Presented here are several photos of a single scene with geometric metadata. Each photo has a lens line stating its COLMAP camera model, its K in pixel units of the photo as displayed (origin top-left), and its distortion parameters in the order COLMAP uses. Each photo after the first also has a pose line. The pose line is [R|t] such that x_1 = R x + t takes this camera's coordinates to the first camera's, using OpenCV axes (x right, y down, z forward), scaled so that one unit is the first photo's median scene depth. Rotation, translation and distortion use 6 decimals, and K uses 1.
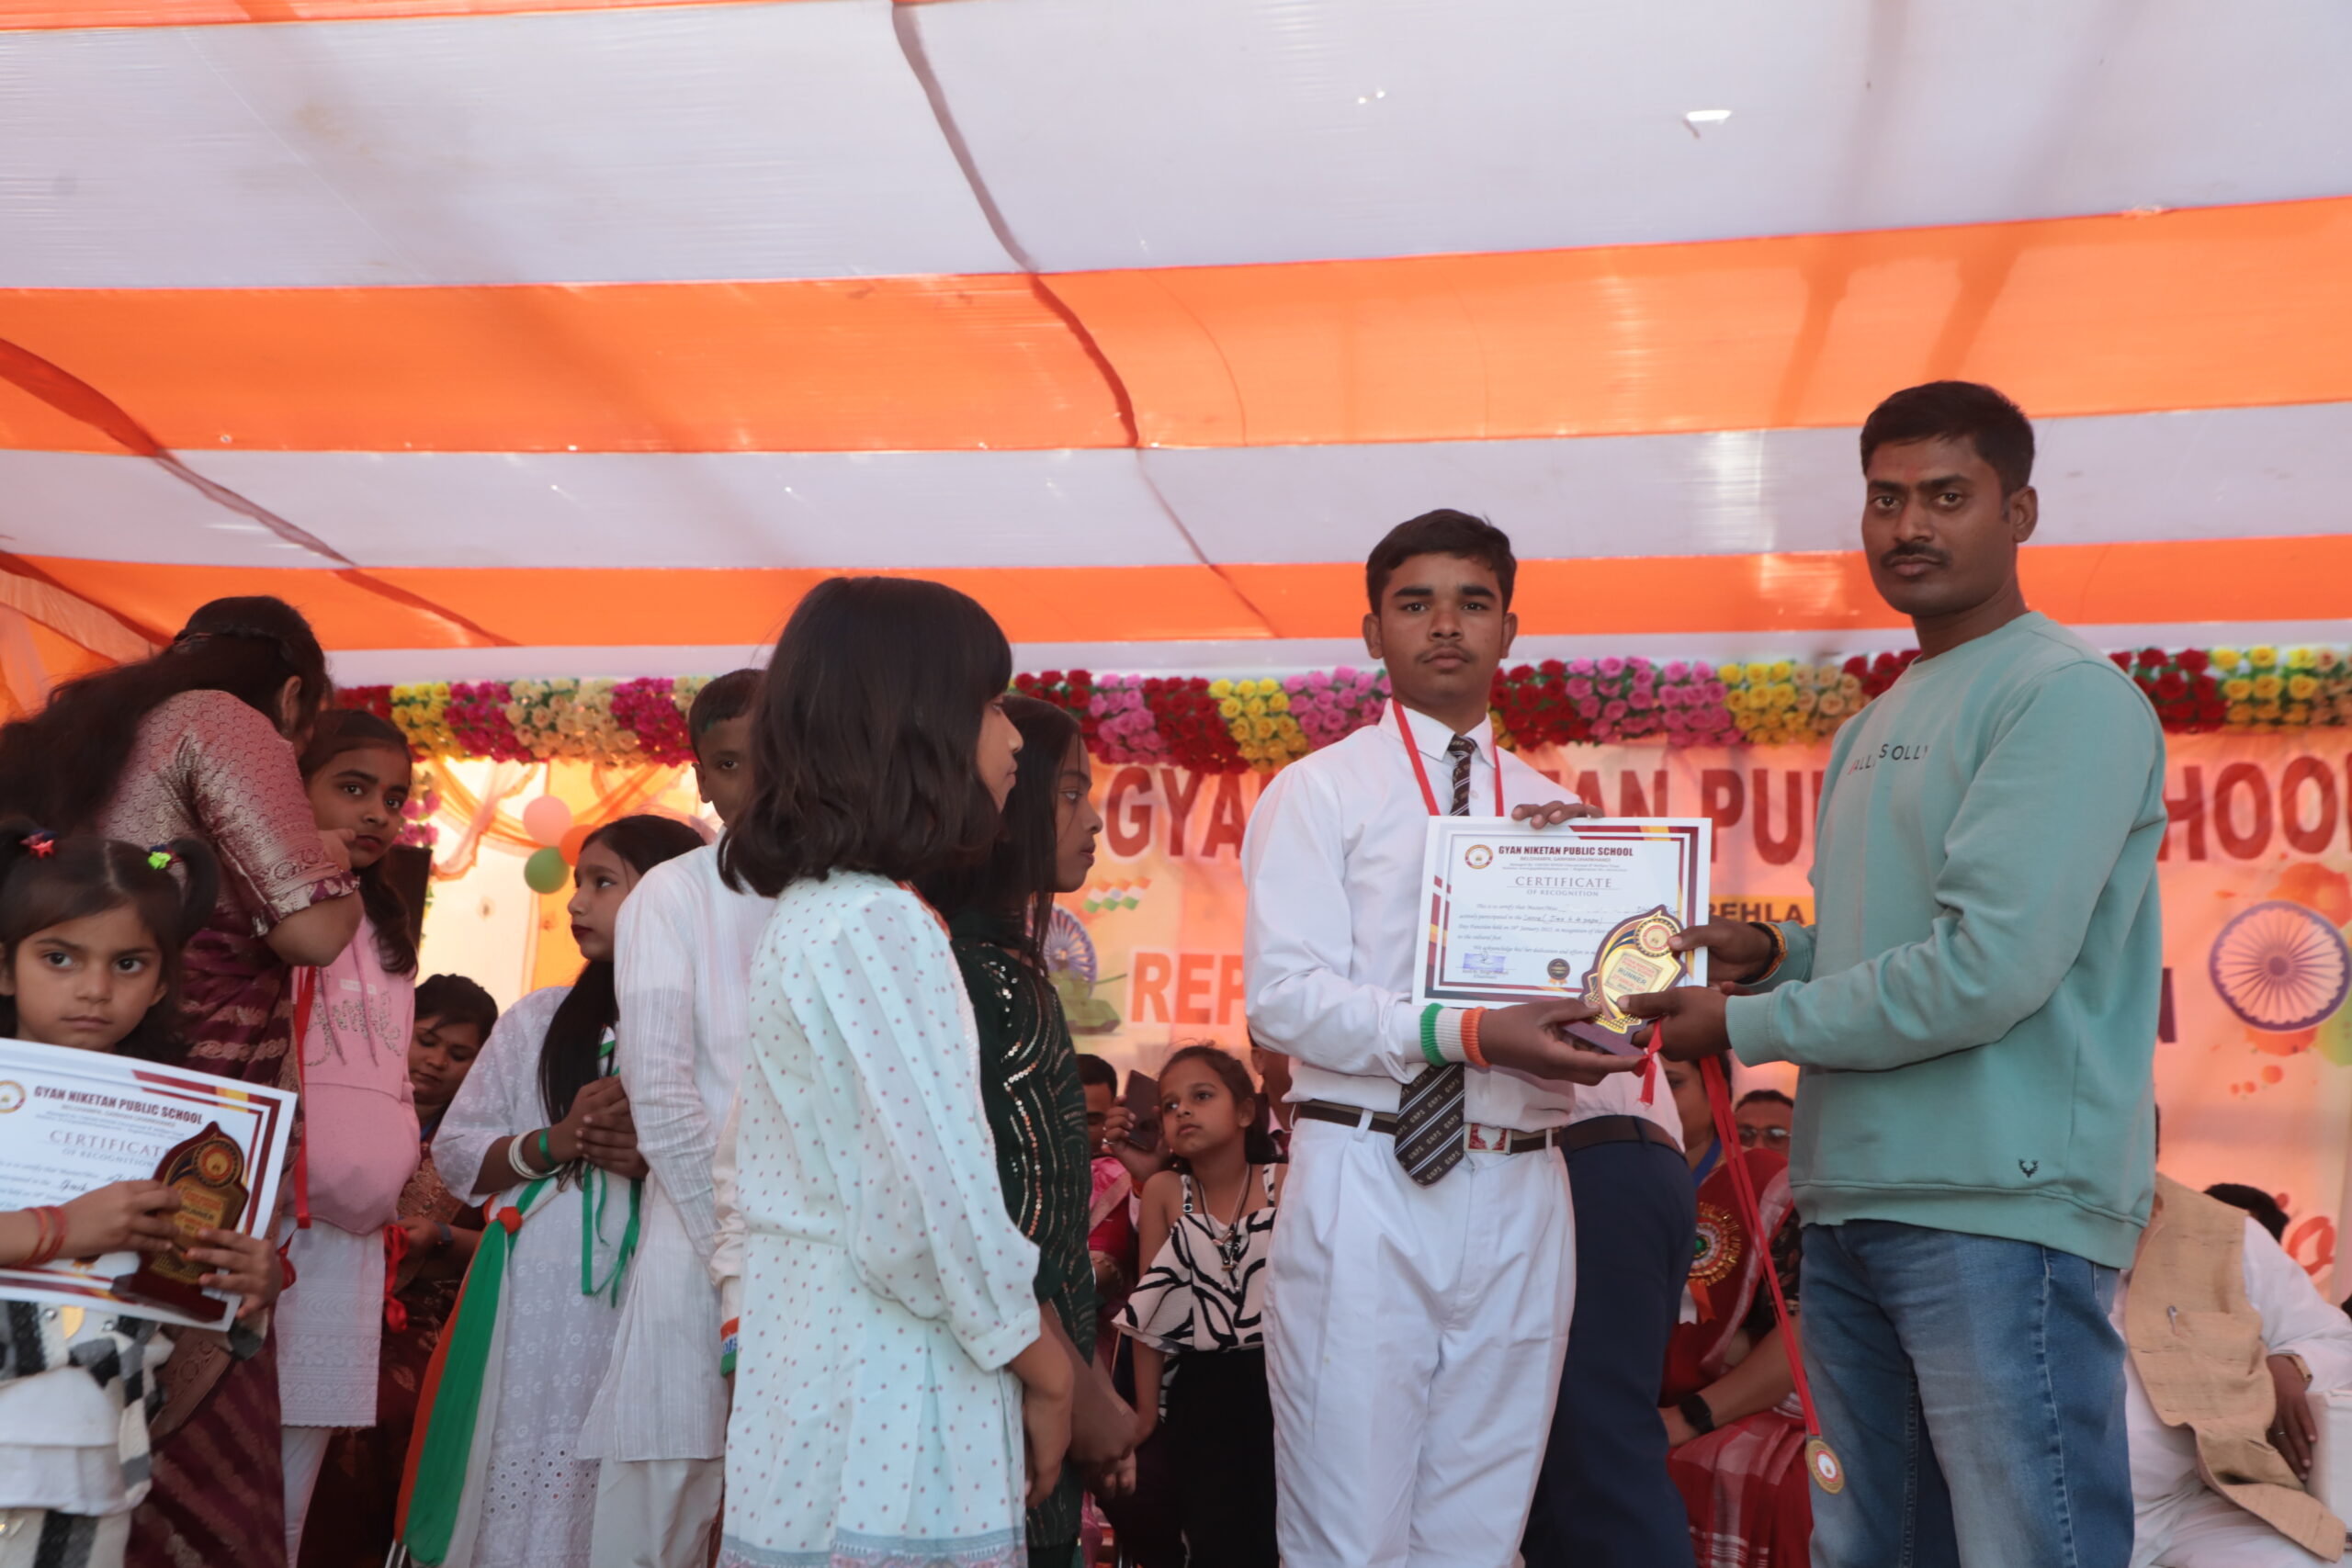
lens RADIAL K [[2269.7, 0, 1176.0], [0, 2269.7, 784.0], [0, 0, 1]] dist [0.038623, 0.039691]
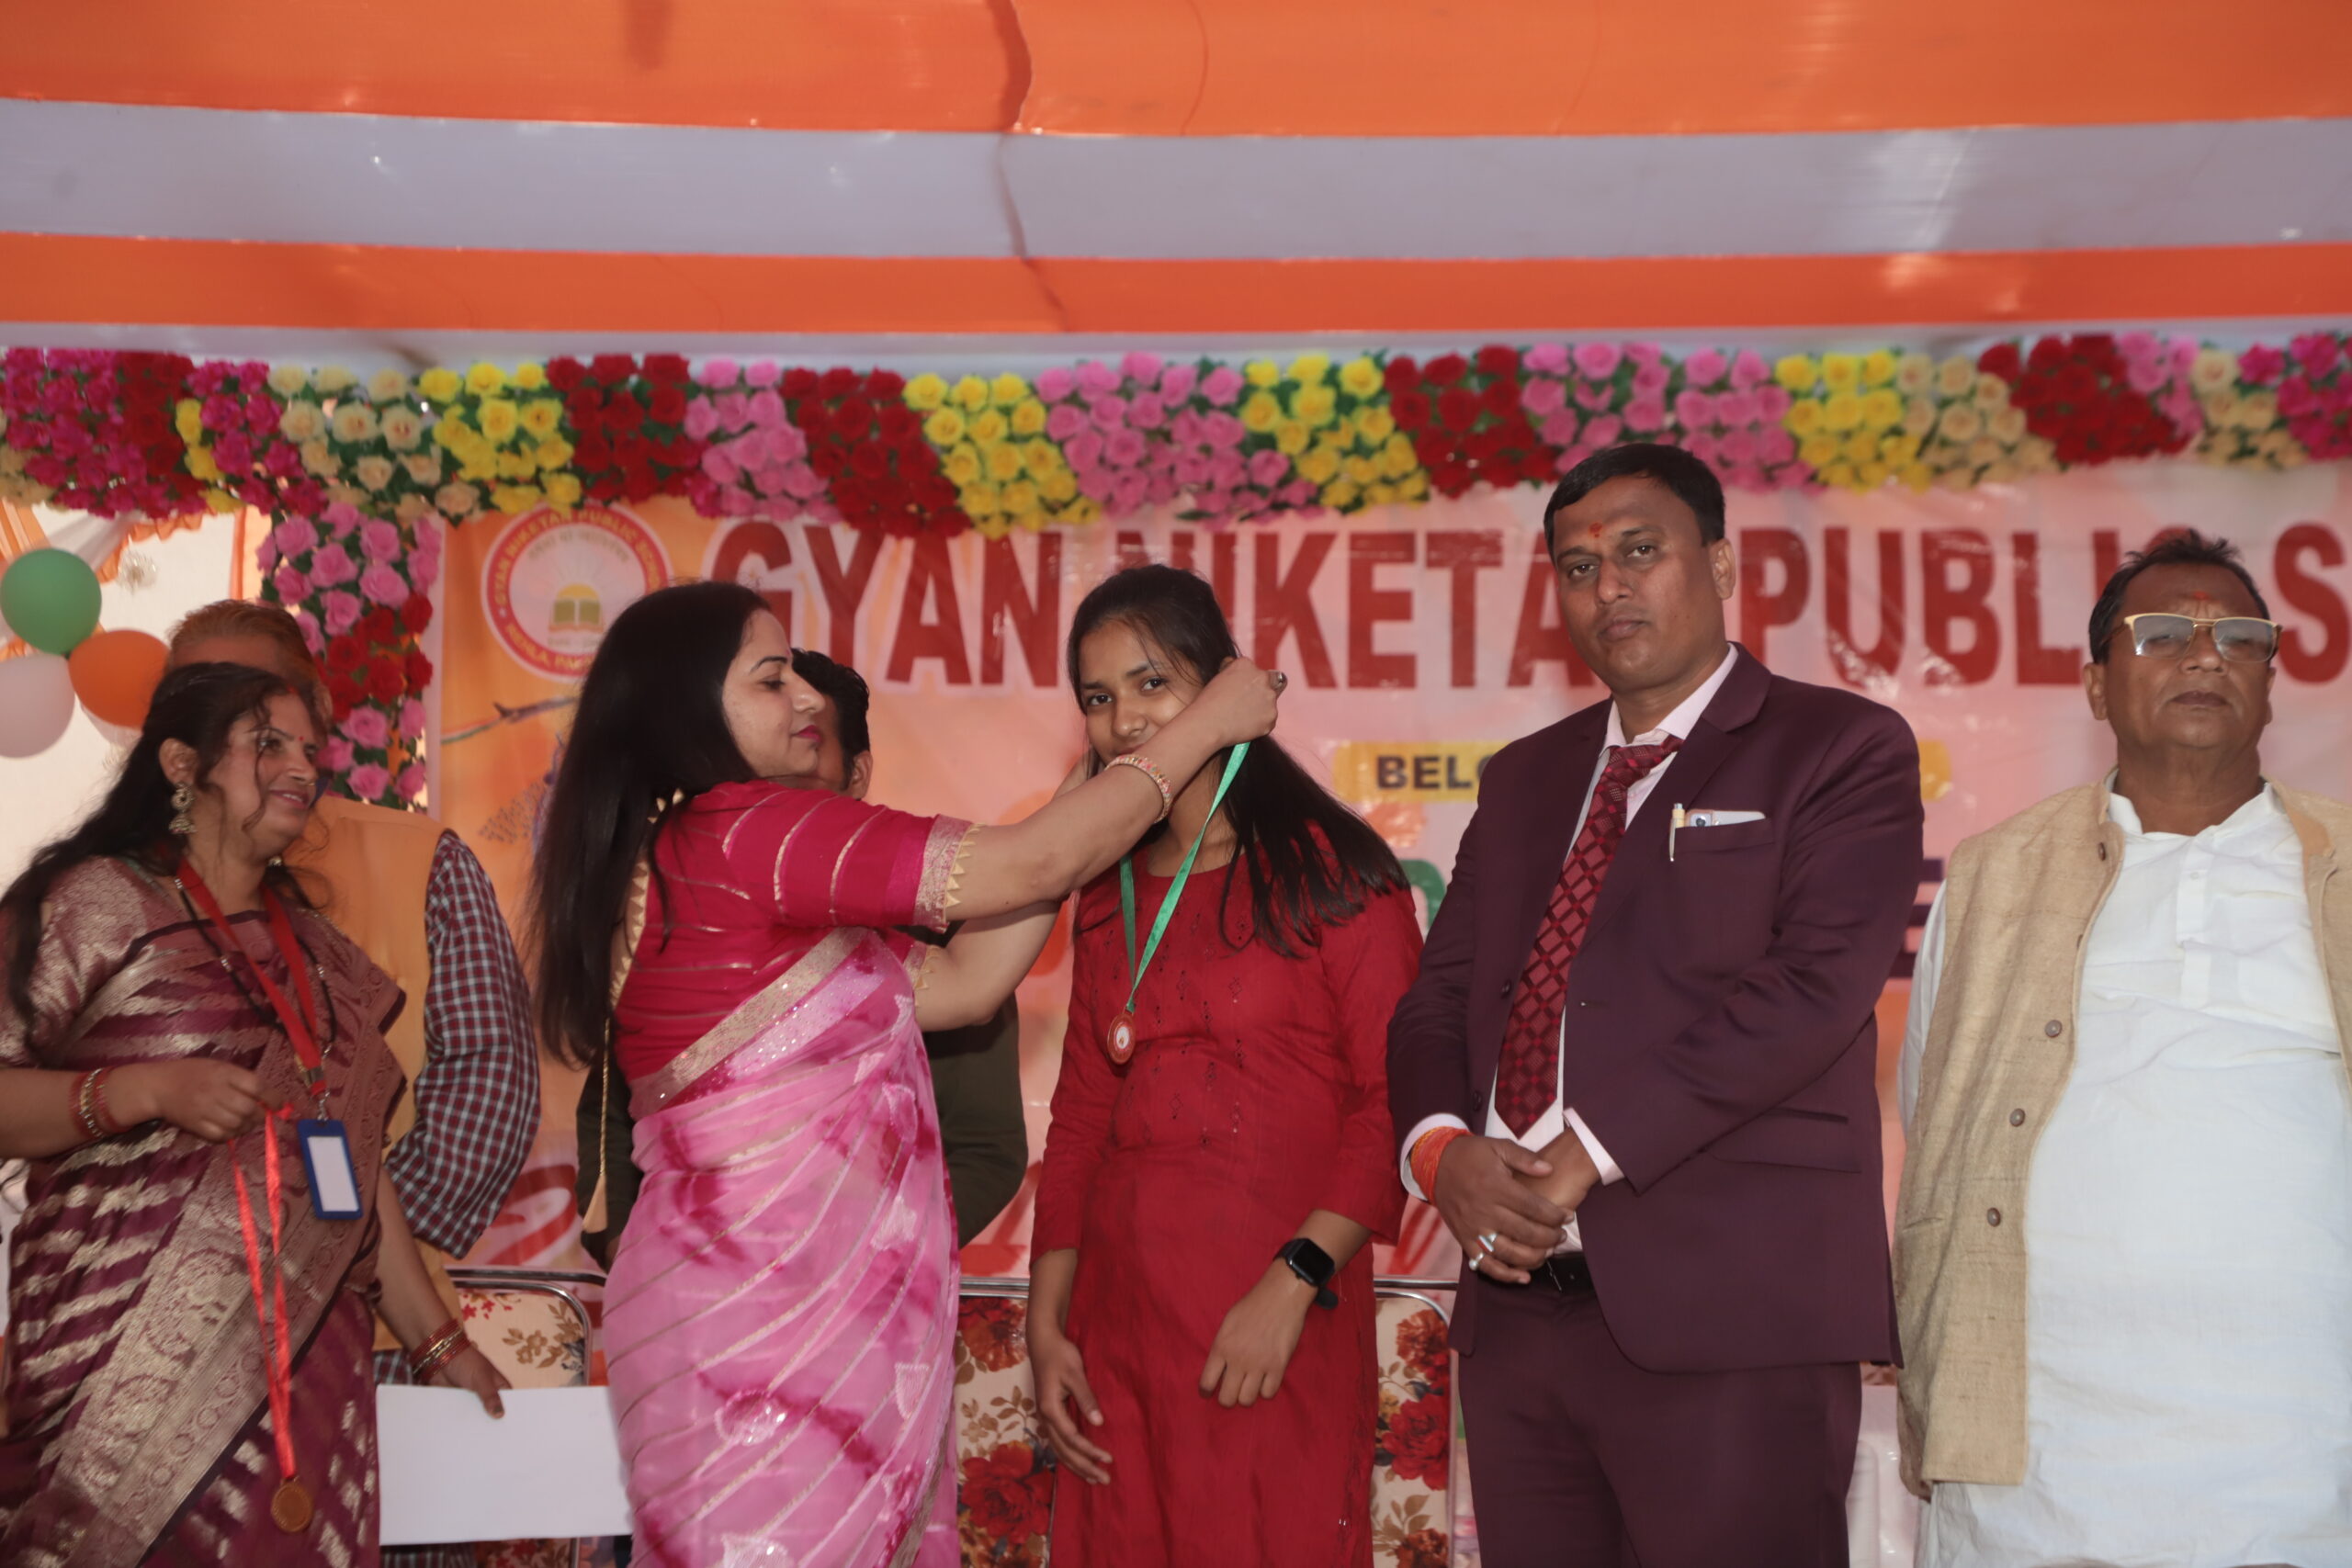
lens RADIAL K [[5274.7, 0, 1157.9], [0, 5274.7, 779.7], [0, 0, 1]] dist [0.507810, -0.355577]
pose [[0.980115, -0.023993, 0.196972, -0.196019], [0.002320, 0.993980, 0.109533, -0.094654], [-0.198415, -0.106898, 0.974271, -0.337041]]
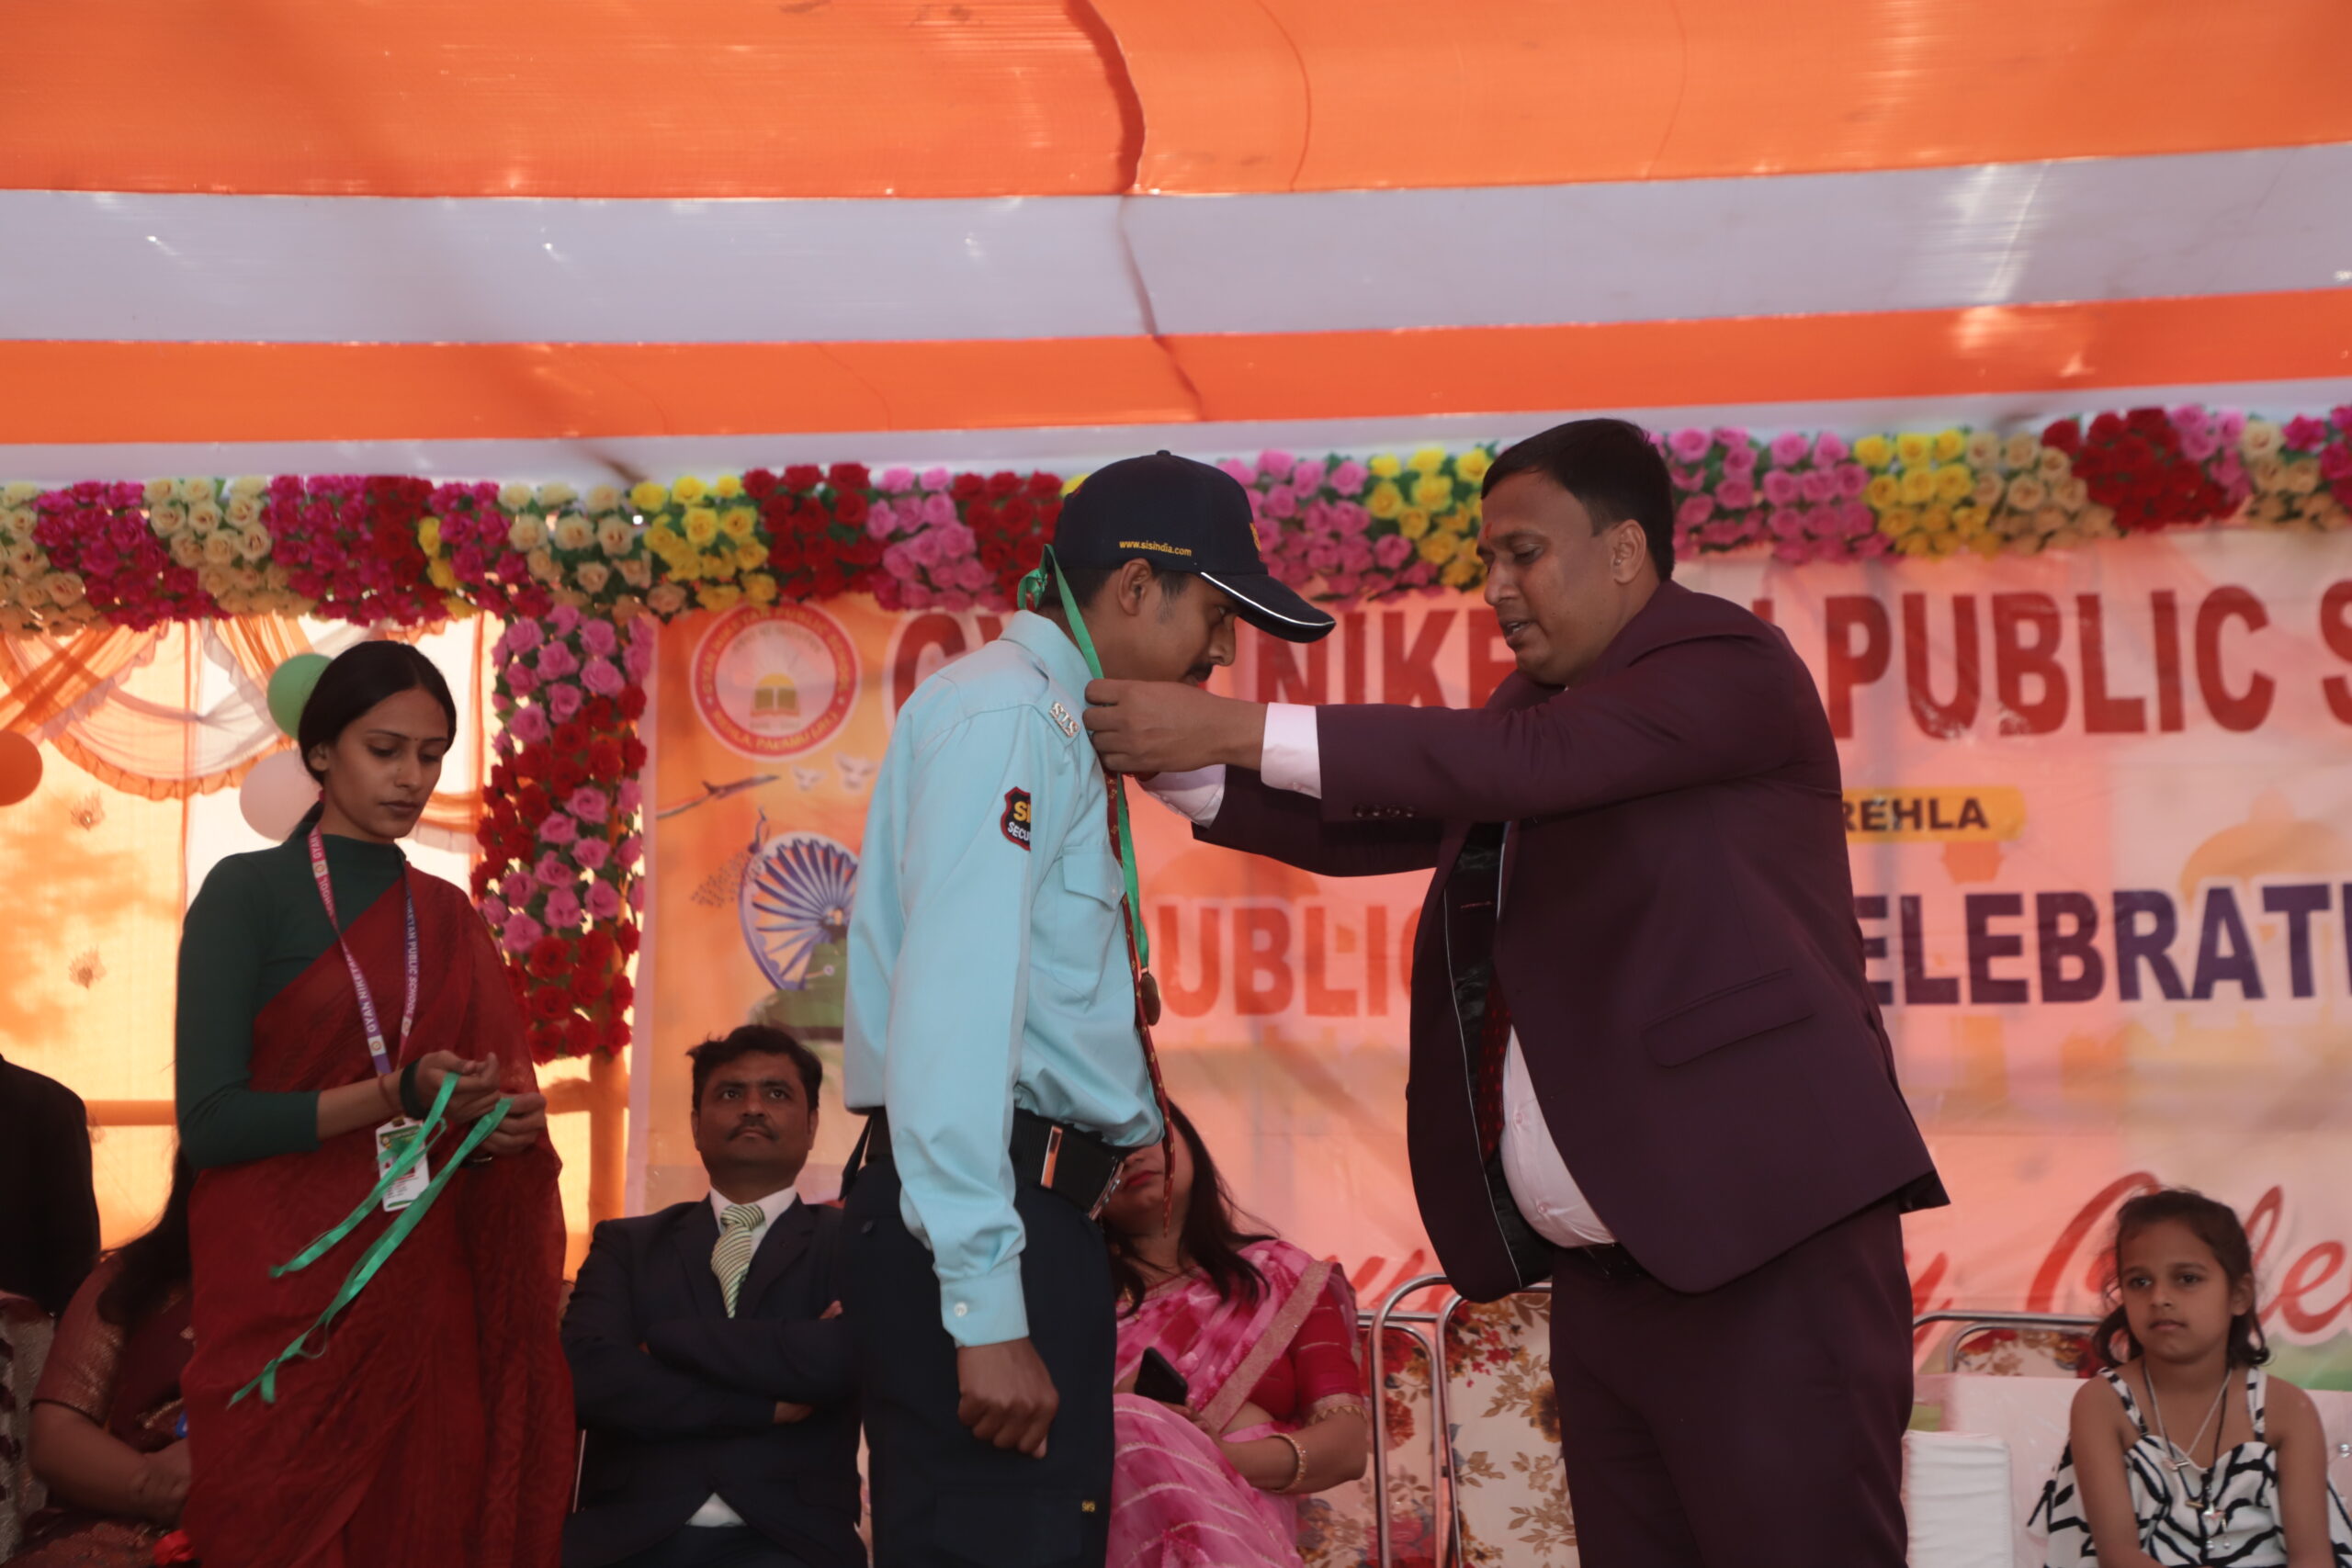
lens RADIAL K [[4202.7, 0, 1167.3], [0, 4202.7, 788.4], [0, 0, 1]] dist [0.329494, -0.034361]
pose [[0.986861, -0.038760, 0.156852, -0.150441], [0.027470, 0.996916, 0.073515, -0.046631], [-0.159218, -0.068241, 0.984882, -0.176893]]
